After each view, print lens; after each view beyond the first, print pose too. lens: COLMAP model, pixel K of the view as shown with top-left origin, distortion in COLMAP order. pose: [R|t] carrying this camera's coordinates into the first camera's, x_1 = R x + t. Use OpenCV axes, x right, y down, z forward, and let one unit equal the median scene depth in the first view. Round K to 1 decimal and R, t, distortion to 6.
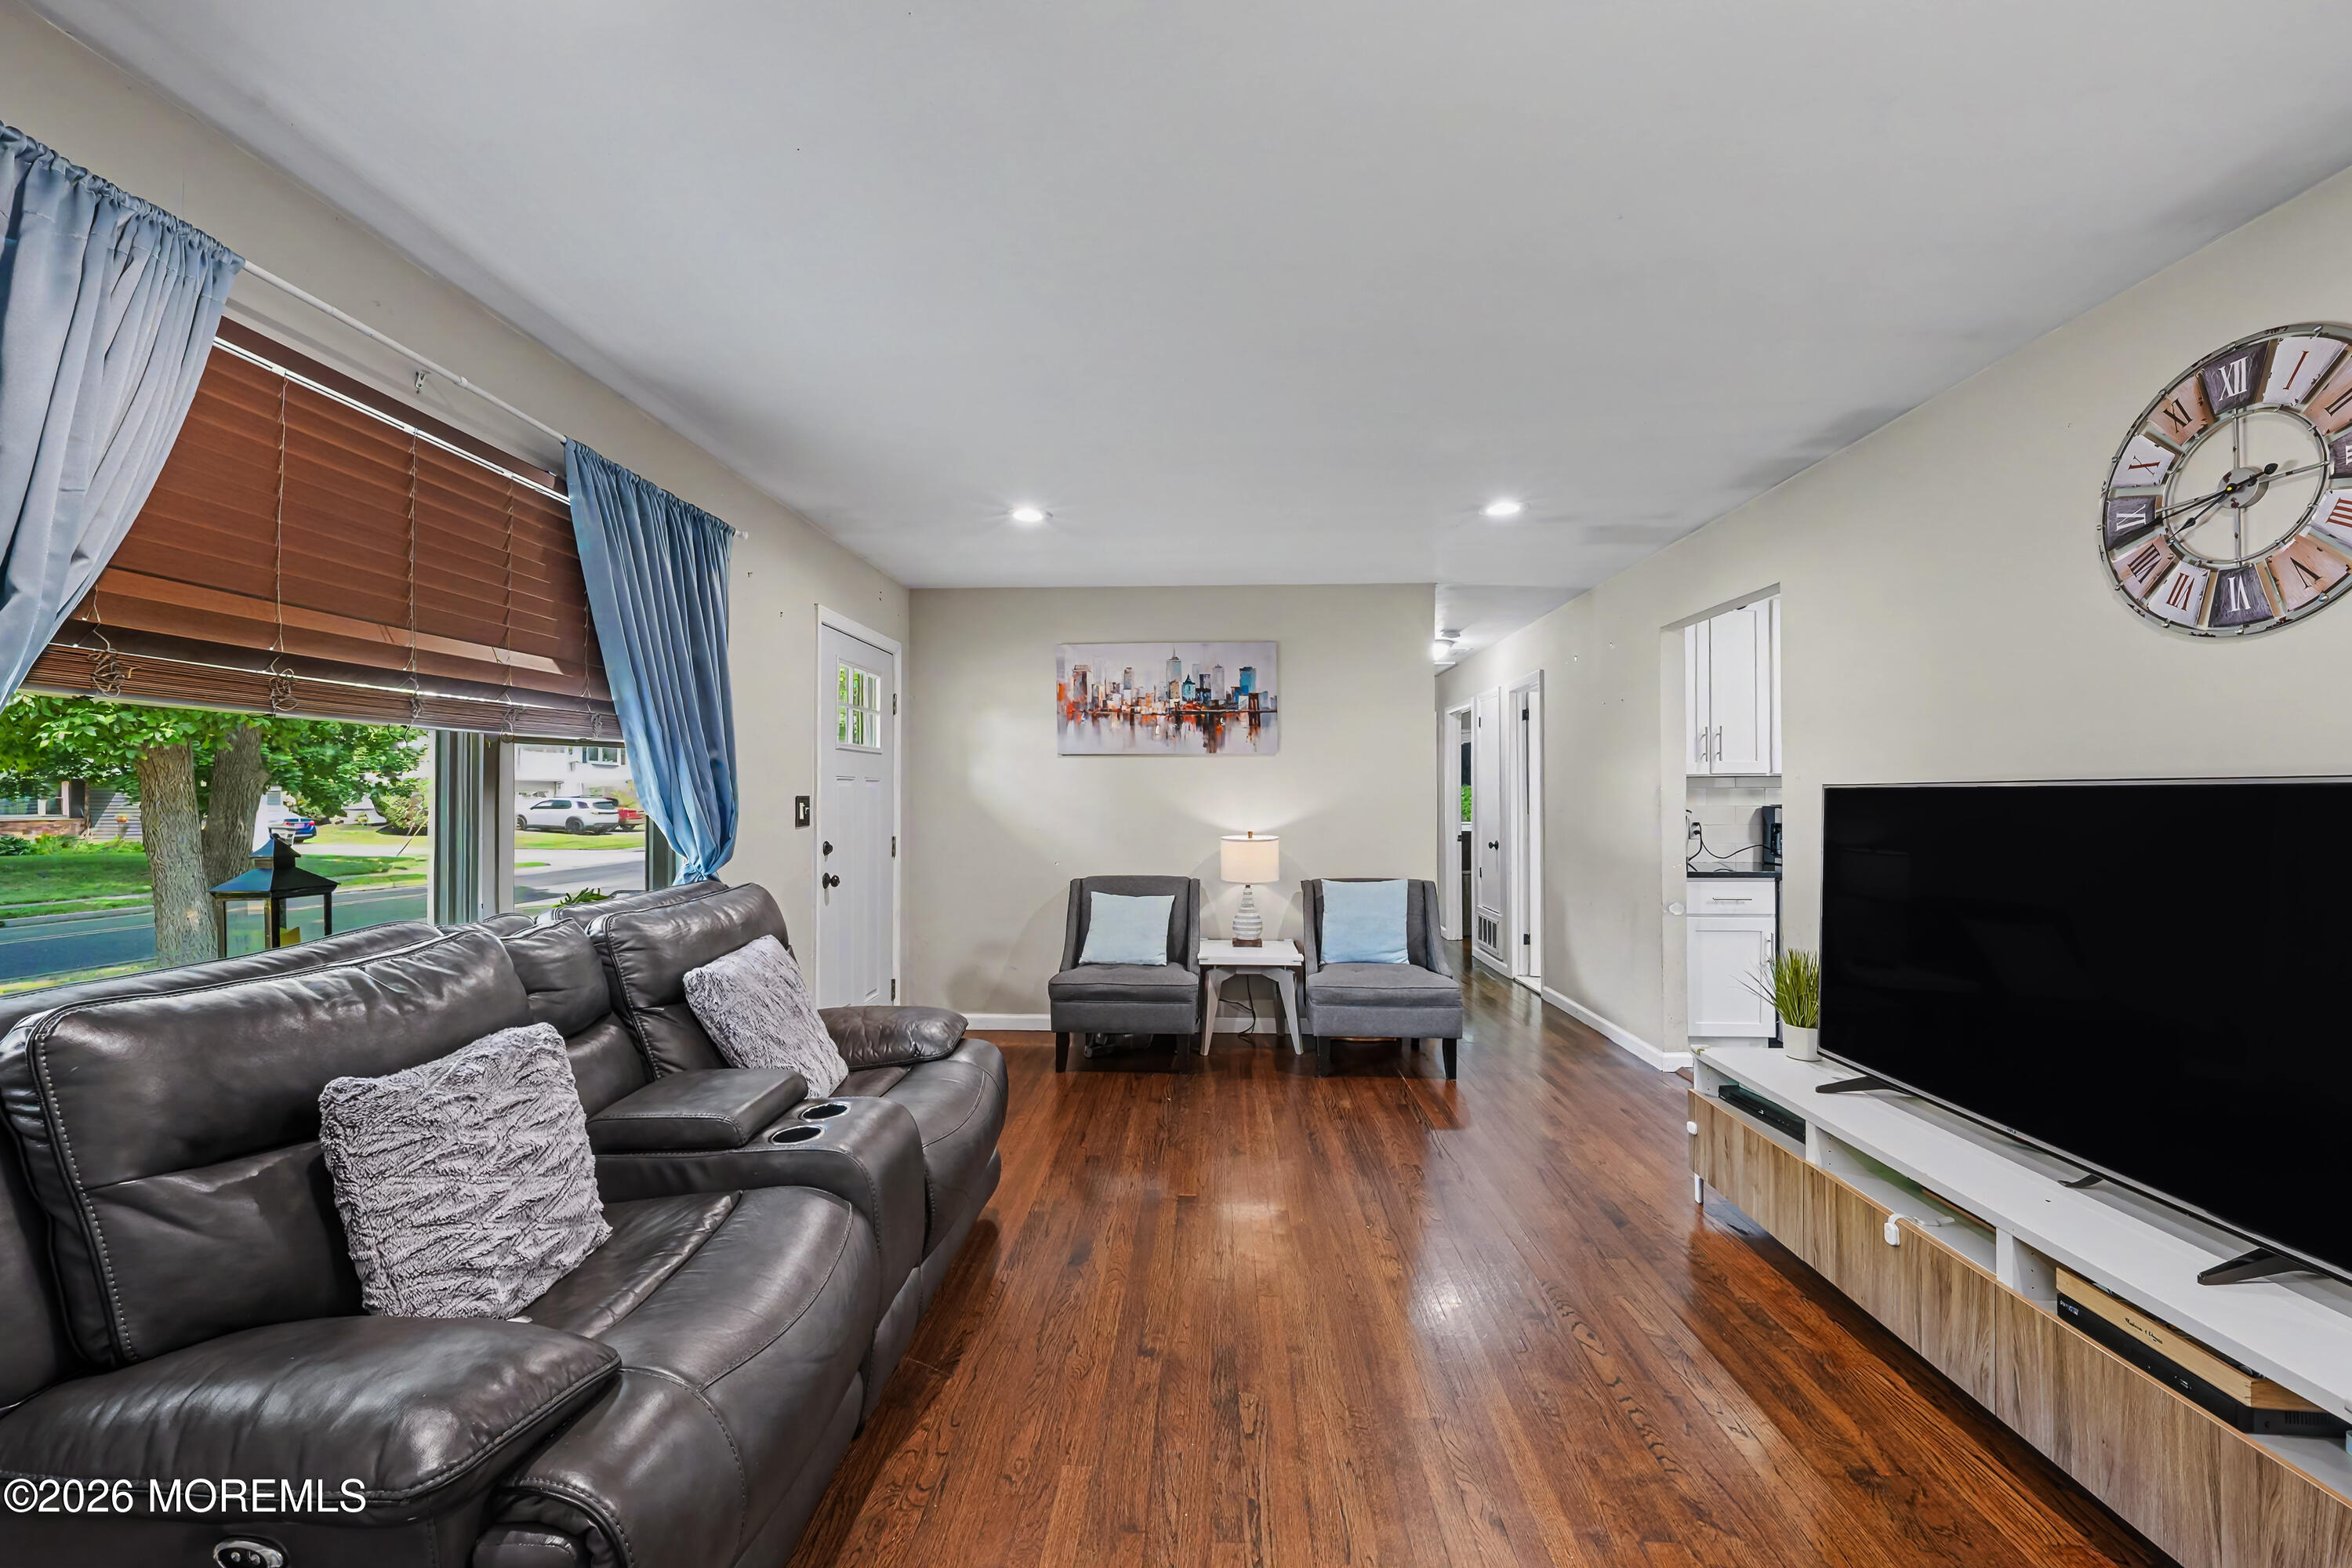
lens RADIAL K [[950.3, 0, 1168.3], [0, 950.3, 773.6], [0, 0, 1]] dist [-0.001232, -0.000401]
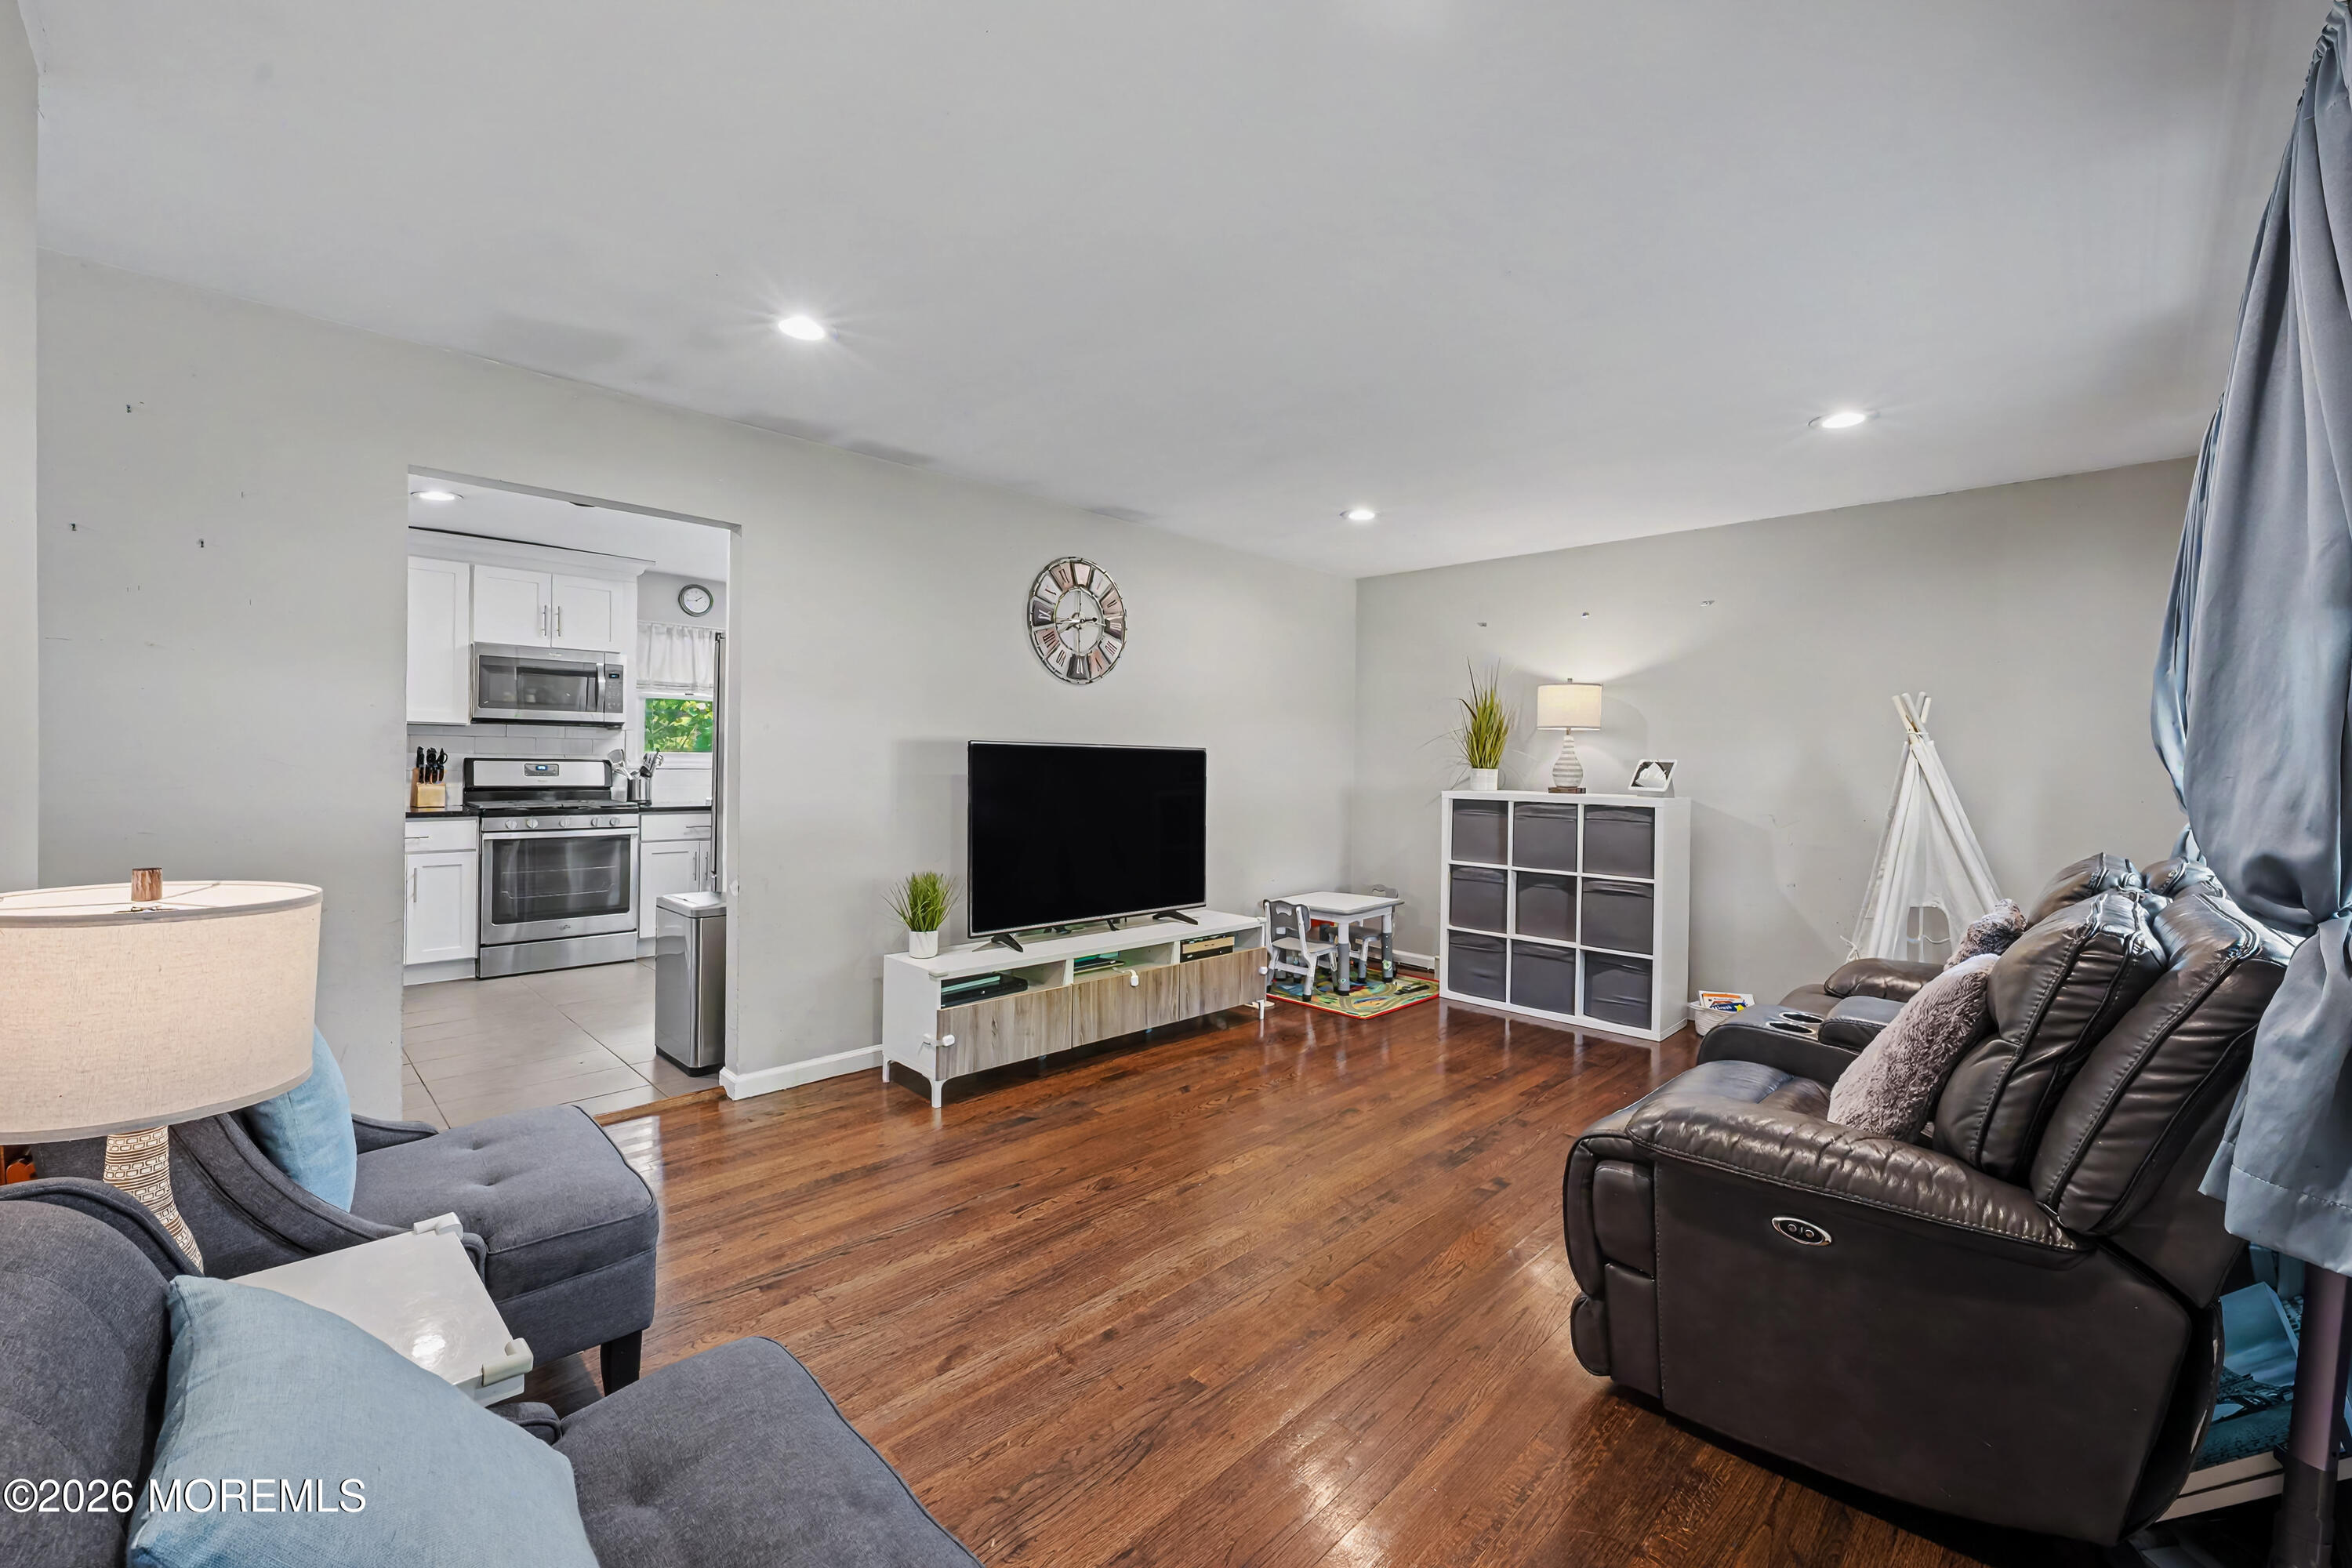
lens RADIAL K [[950.3, 0, 1168.3], [0, 950.3, 773.6], [0, 0, 1]] dist [-0.001232, -0.000401]
pose [[-0.738677, -0.020759, 0.673740, -0.575348], [-0.029274, 0.999571, -0.001298, 0.067077], [-0.673423, -0.020682, -0.738968, 2.401794]]
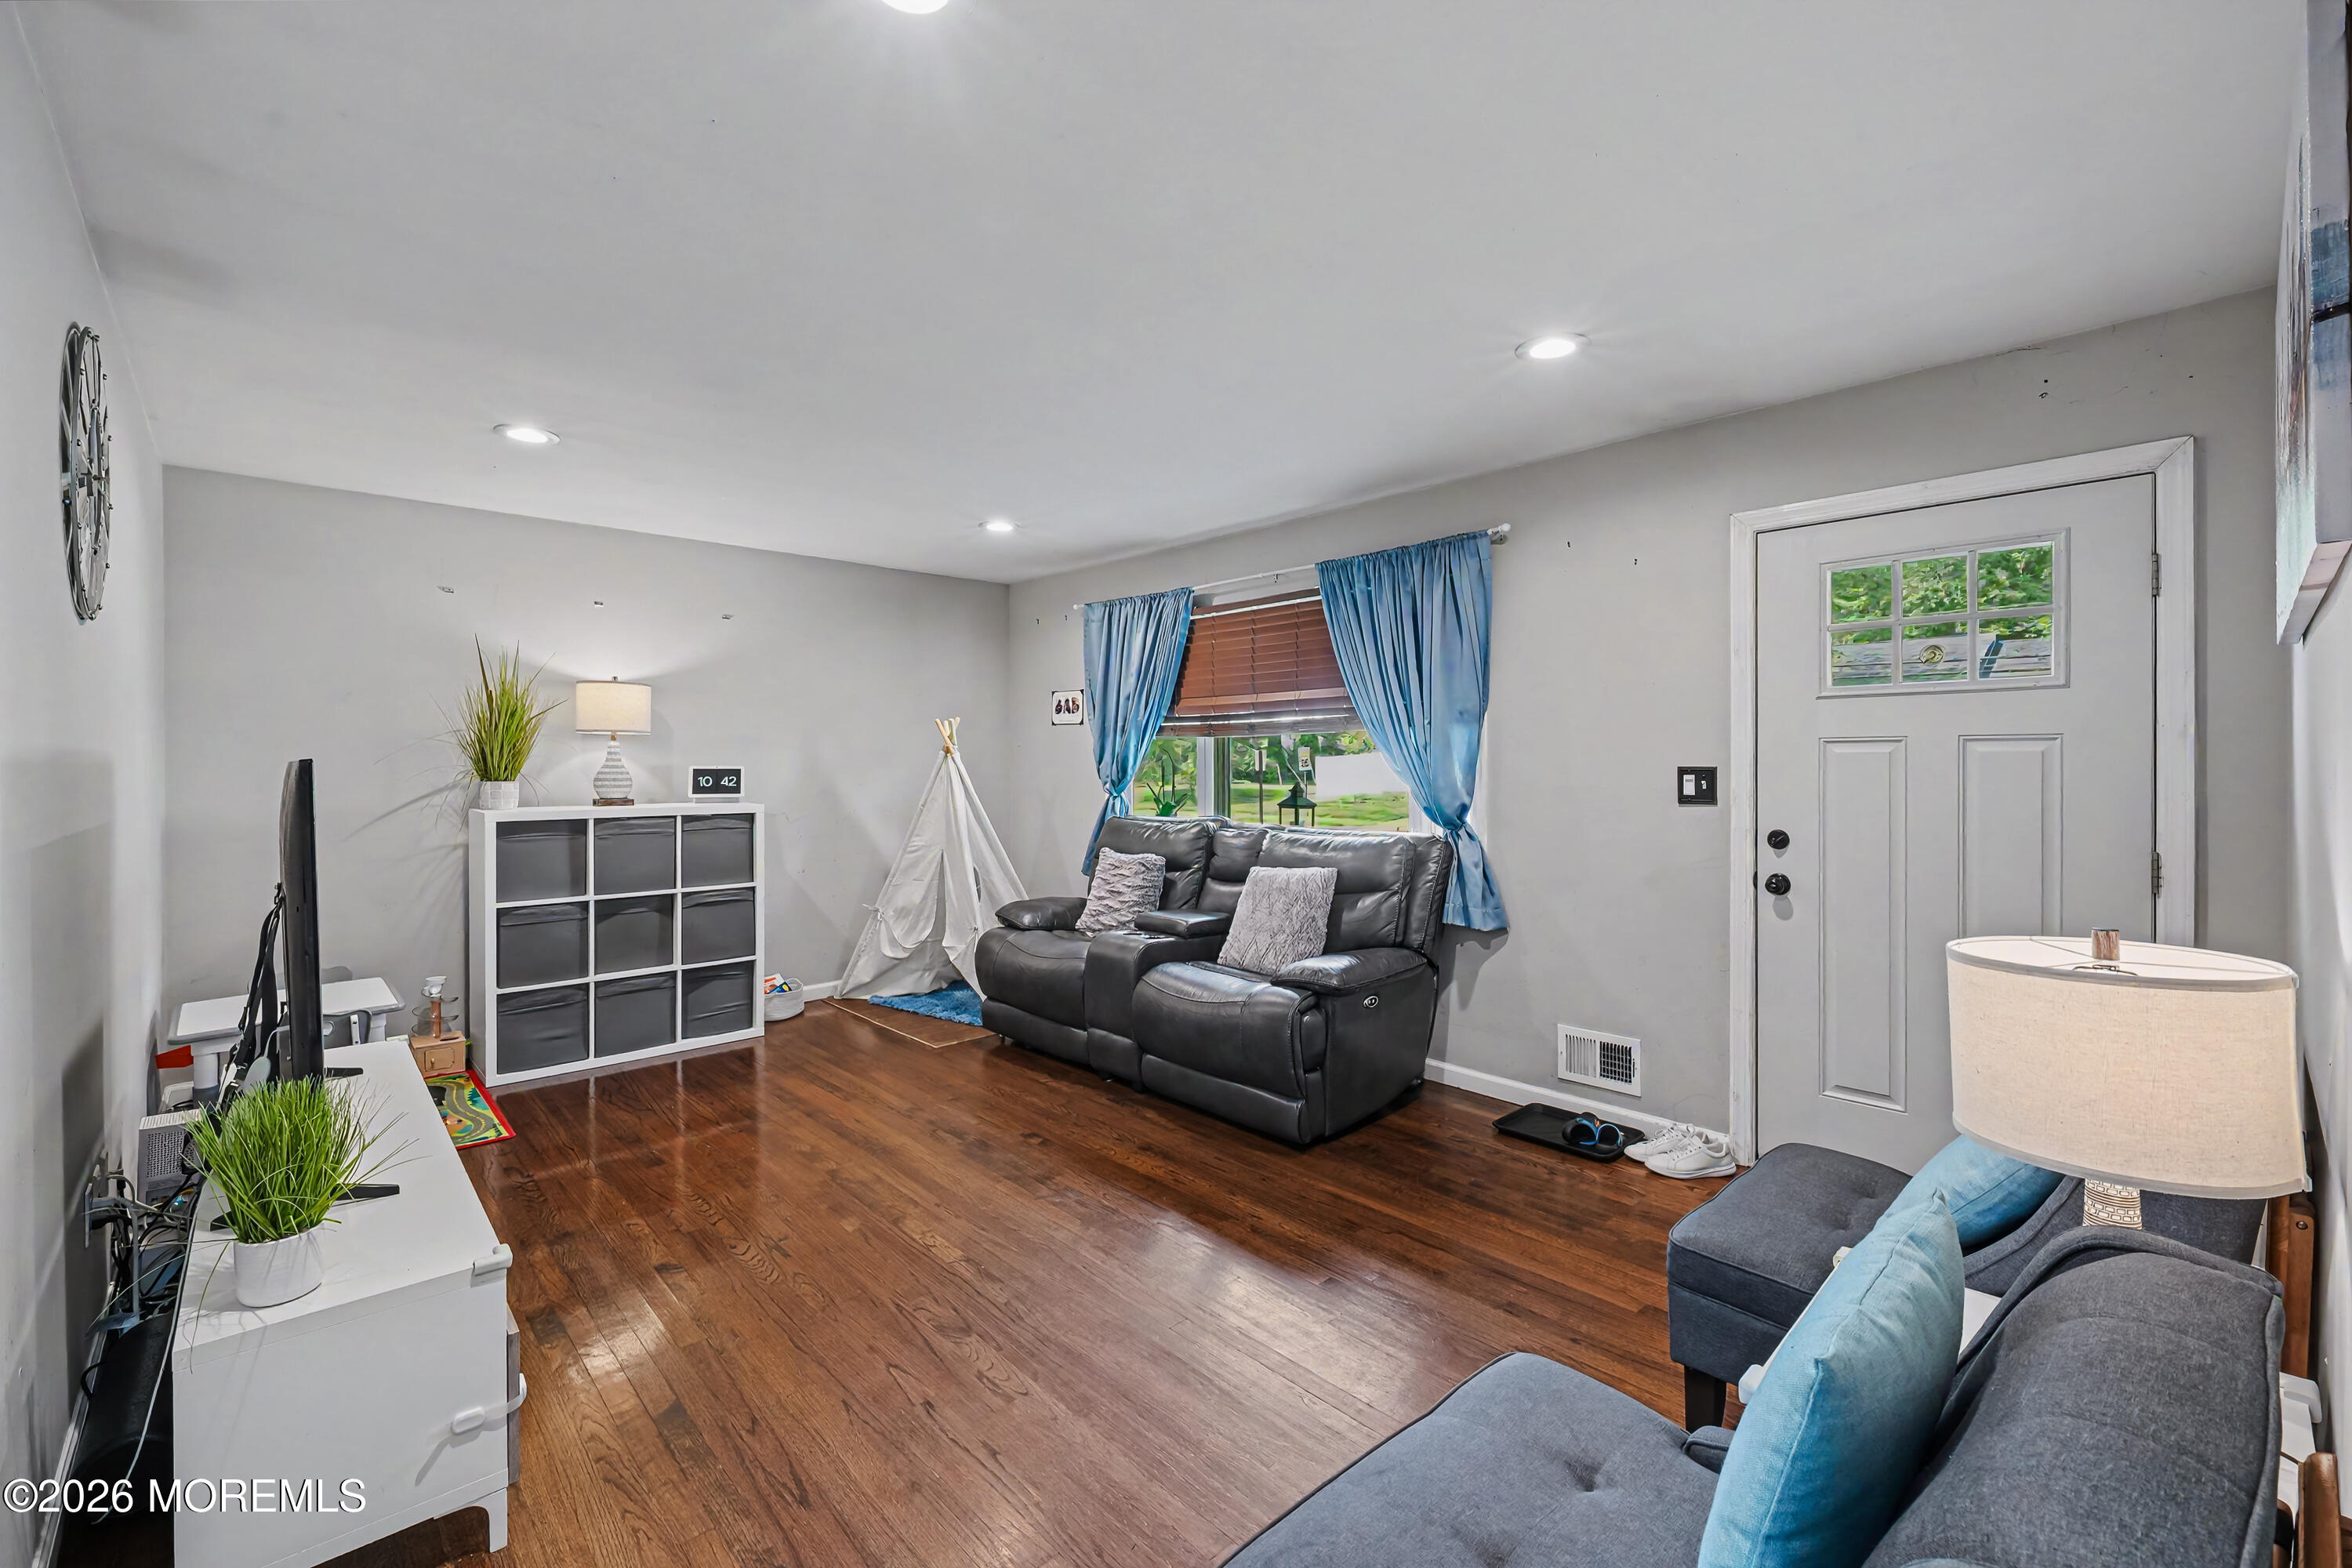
lens RADIAL K [[987.5, 0, 1173.0], [0, 987.5, 764.8], [0, 0, 1]] dist [-0.000386, -0.000046]
pose [[-0.702372, 0.006929, -0.711776, 0.996433], [0.019906, 0.999753, -0.009911, 0.038546], [0.711532, -0.021130, -0.702336, 2.407403]]
